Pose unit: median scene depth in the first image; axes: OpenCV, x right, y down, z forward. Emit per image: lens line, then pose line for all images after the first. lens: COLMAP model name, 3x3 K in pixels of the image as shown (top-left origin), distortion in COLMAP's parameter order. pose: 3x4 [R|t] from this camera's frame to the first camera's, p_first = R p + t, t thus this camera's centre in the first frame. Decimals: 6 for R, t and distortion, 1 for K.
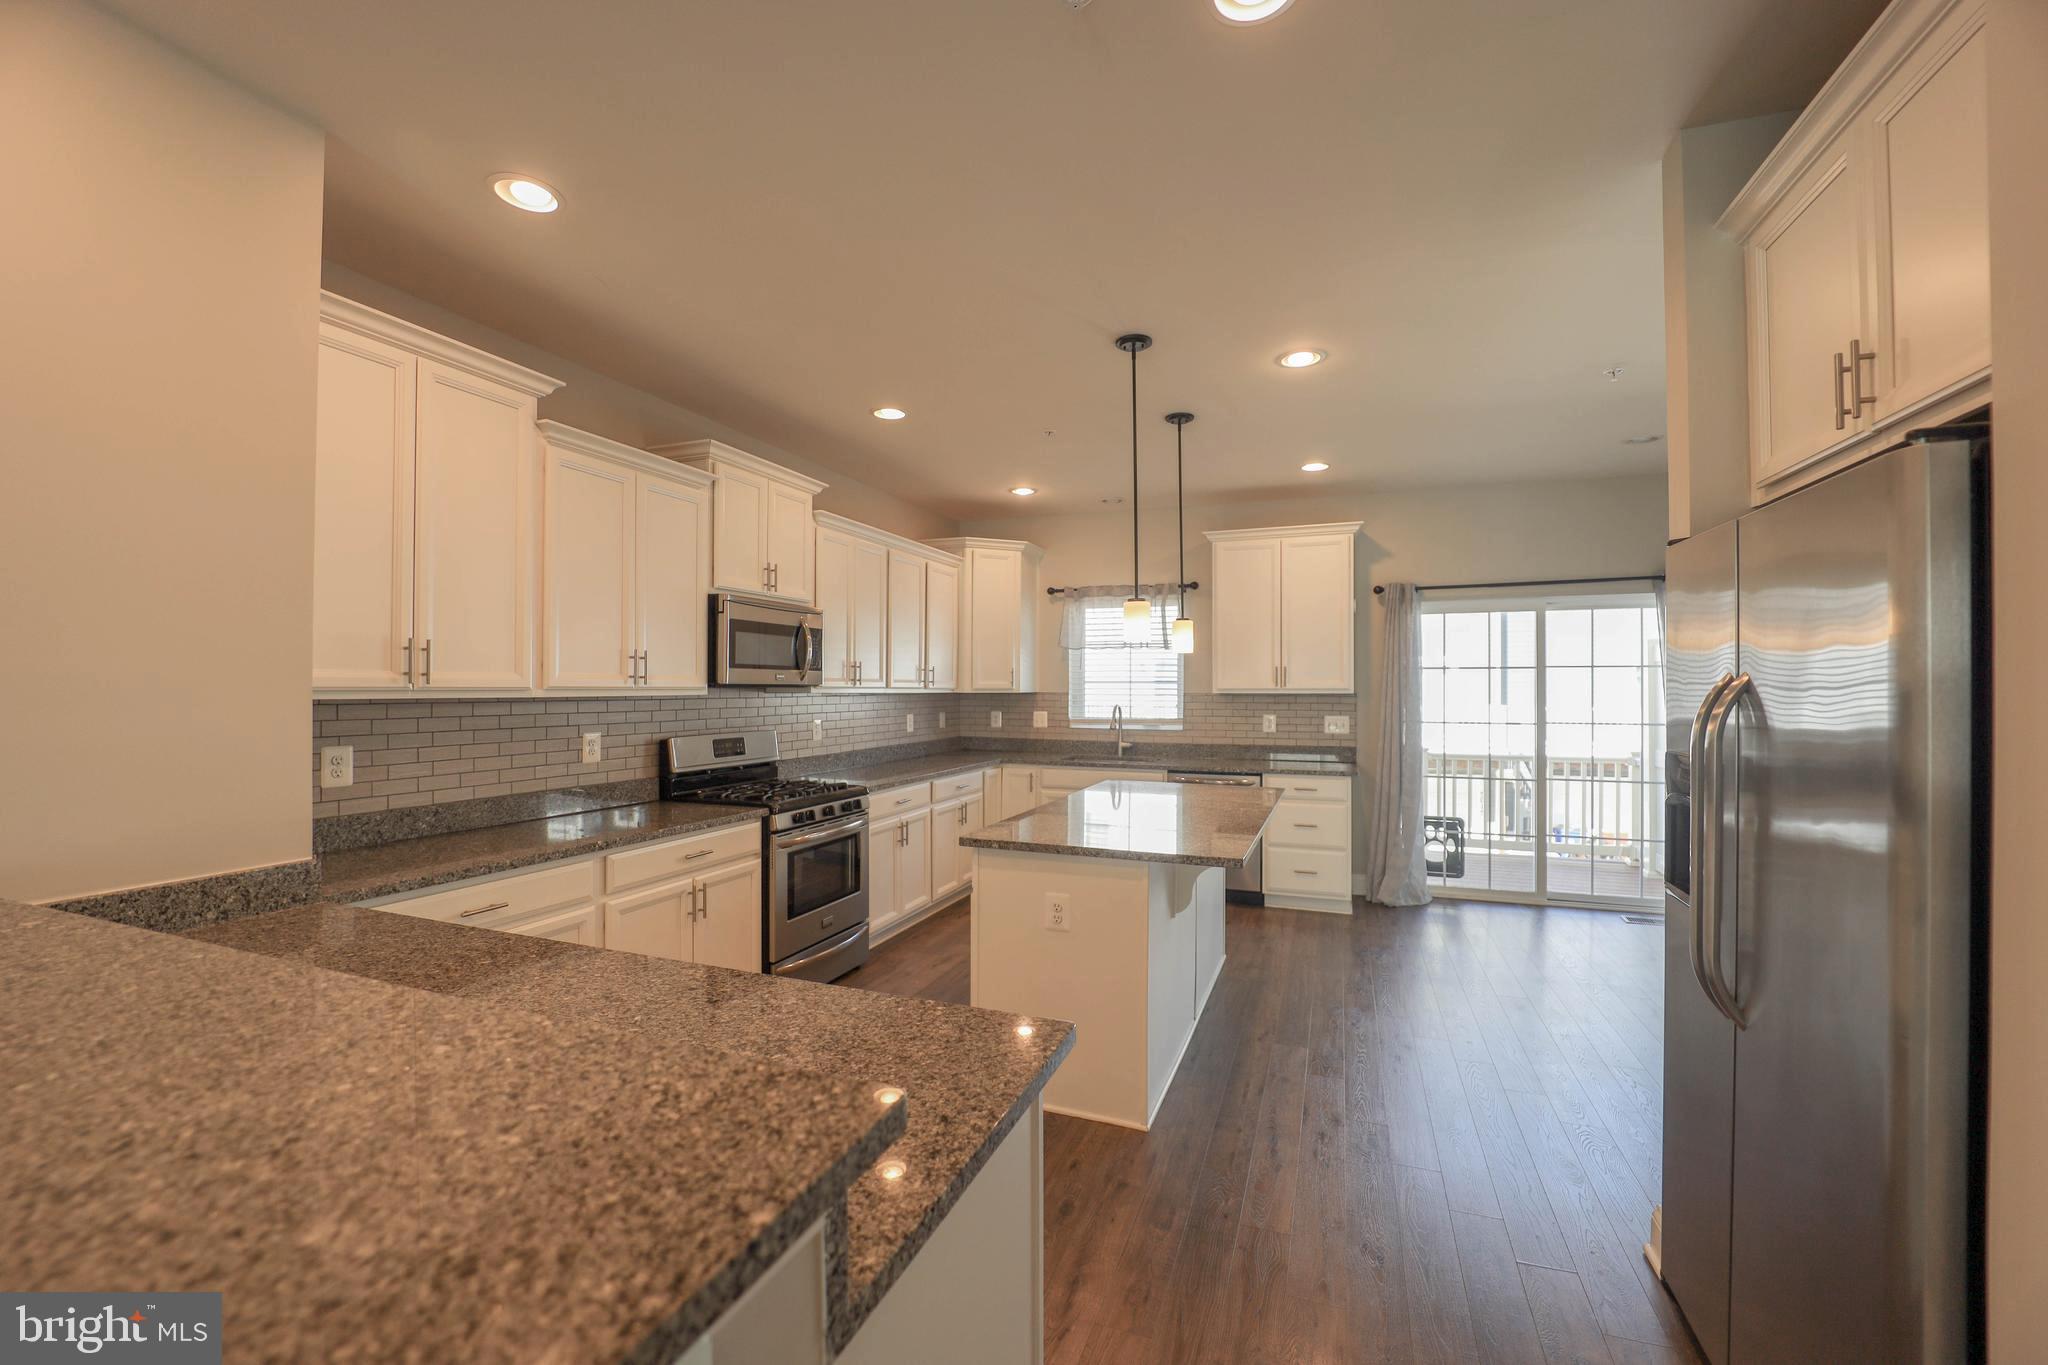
lens RADIAL K [[844.8, 0, 1024.0], [0, 844.8, 682.5], [0, 0, 1]] dist [-0.018045, 0.000011]
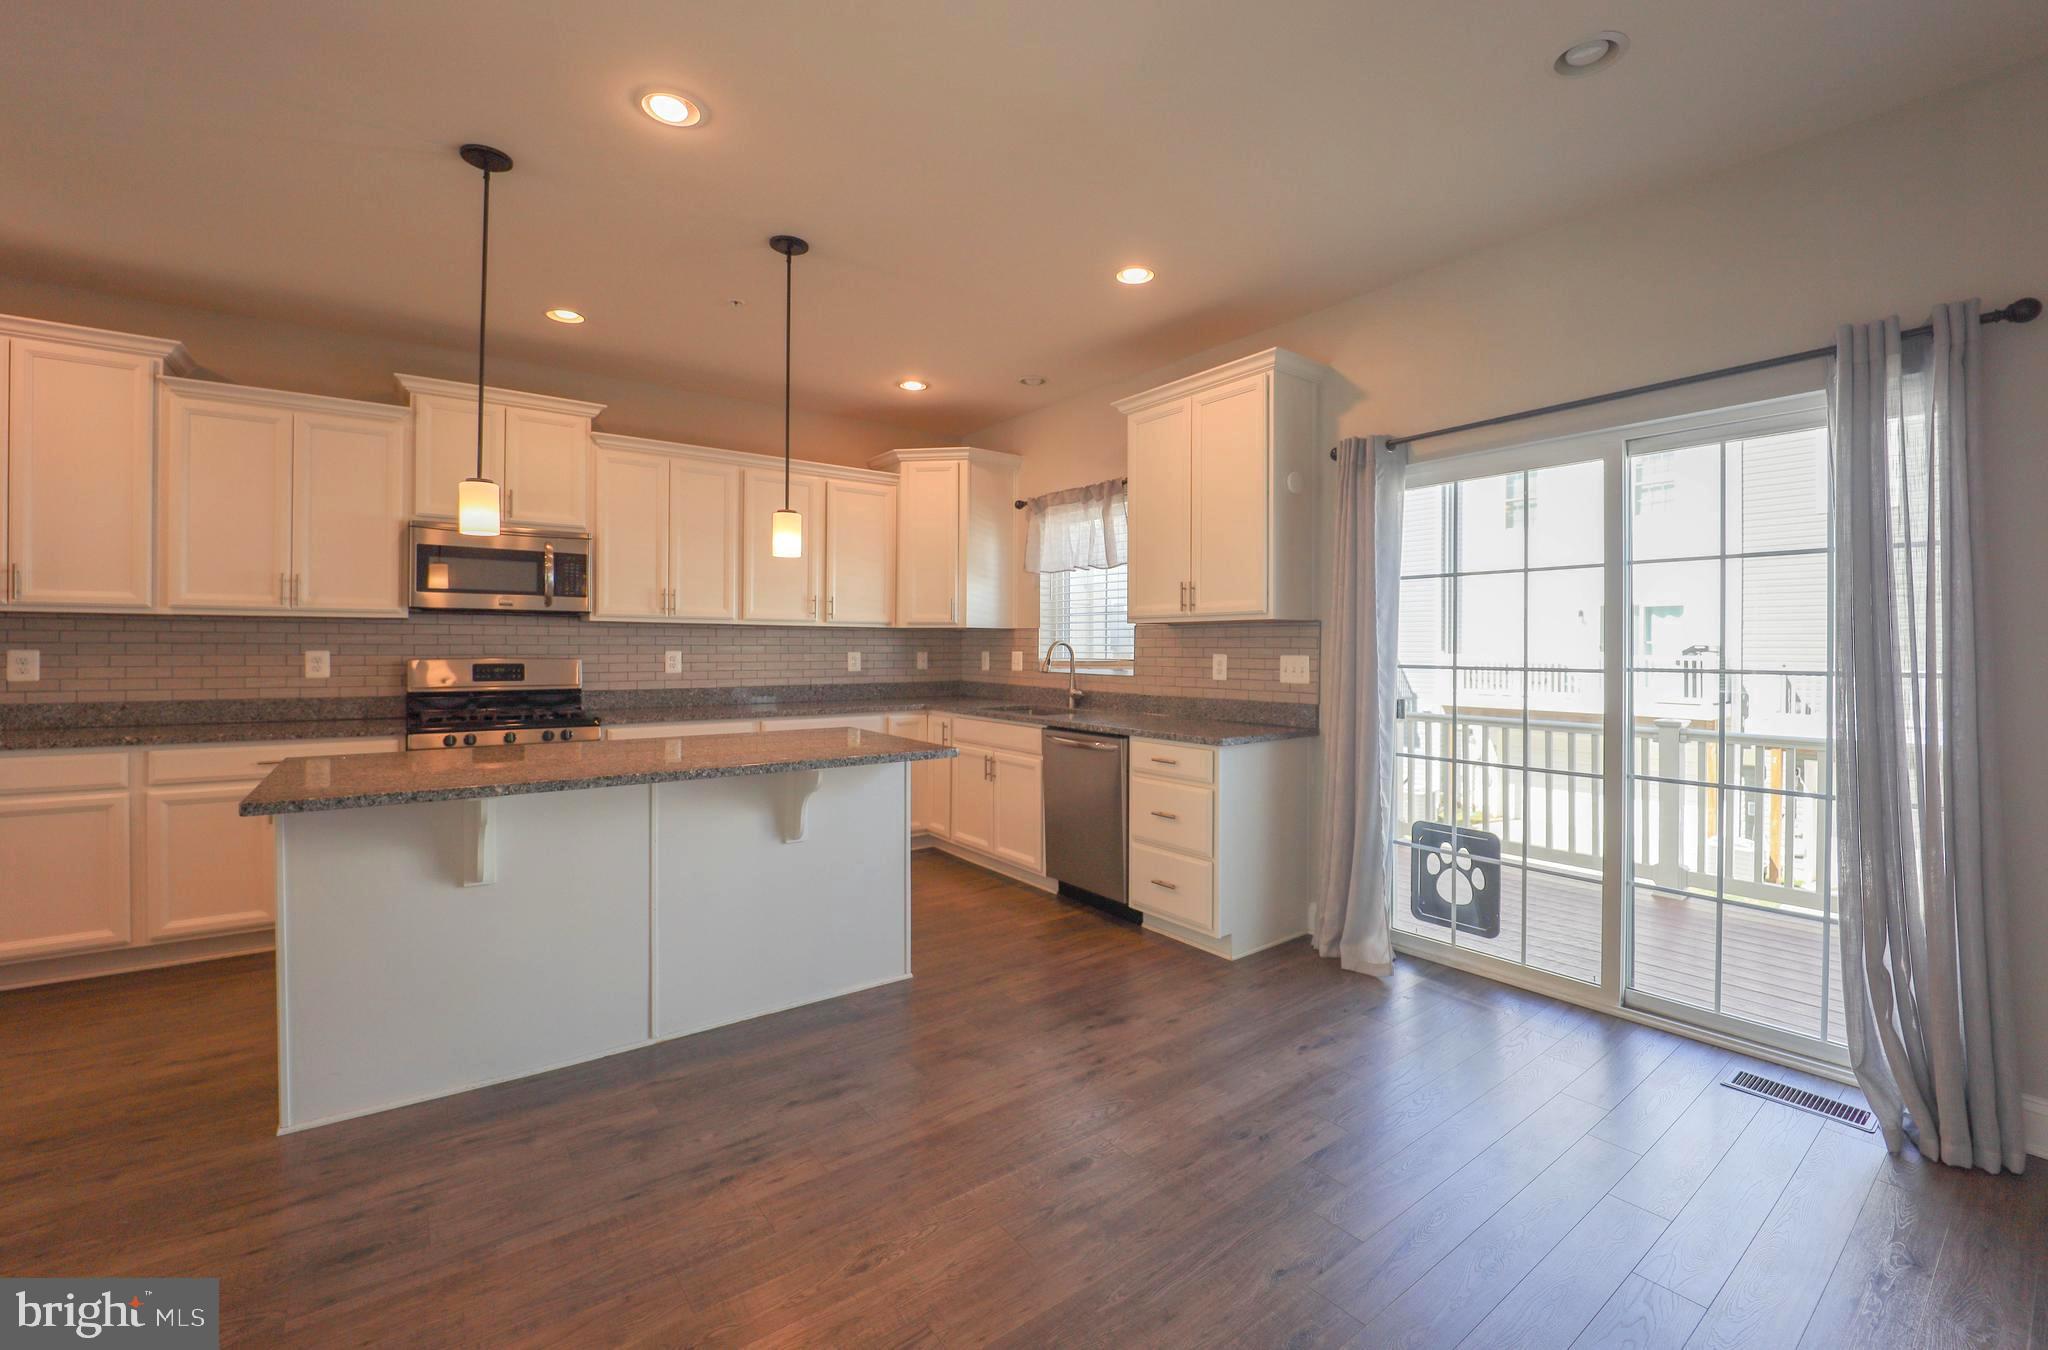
lens RADIAL K [[870.2, 0, 1051.7], [0, 870.2, 650.5], [0, 0, 1]] dist [-0.020432, -0.000354]
pose [[0.850446, 0.004259, -0.526046, 0.616088], [-0.000325, 0.999971, 0.007570, 0.033086], [0.526063, -0.006267, 0.850423, 0.360746]]
